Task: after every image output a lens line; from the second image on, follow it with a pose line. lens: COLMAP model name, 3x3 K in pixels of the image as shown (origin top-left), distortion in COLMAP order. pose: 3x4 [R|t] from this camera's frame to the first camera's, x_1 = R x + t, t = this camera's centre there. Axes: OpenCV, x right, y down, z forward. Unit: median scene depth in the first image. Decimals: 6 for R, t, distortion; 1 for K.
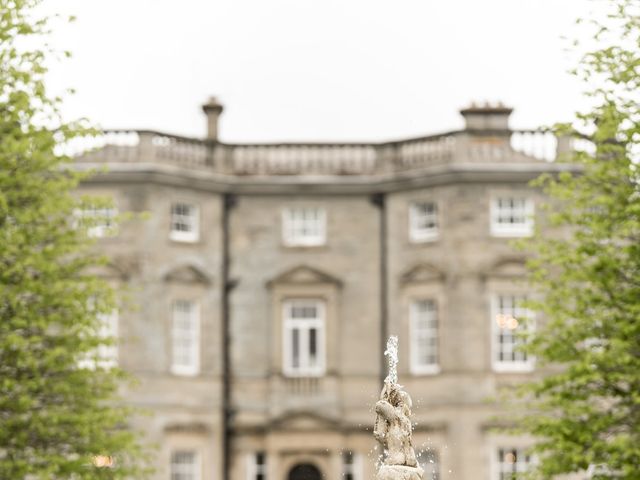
lens RADIAL K [[2664.3, 0, 317.6], [0, 2664.3, 239.9], [0, 0, 1]] dist [0.041248, 0.000000]
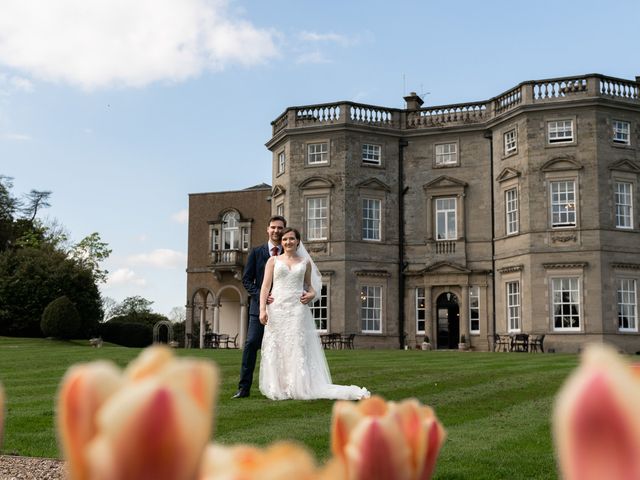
lens RADIAL K [[908.9, 0, 320.2], [0, 908.9, 242.2], [0, 0, 1]] dist [-0.008893, 0.000000]
pose [[0.917023, -0.045344, -0.396249, 0.149646], [0.039962, 0.998963, -0.021831, 0.060920], [0.396828, 0.004185, 0.917883, 0.442882]]
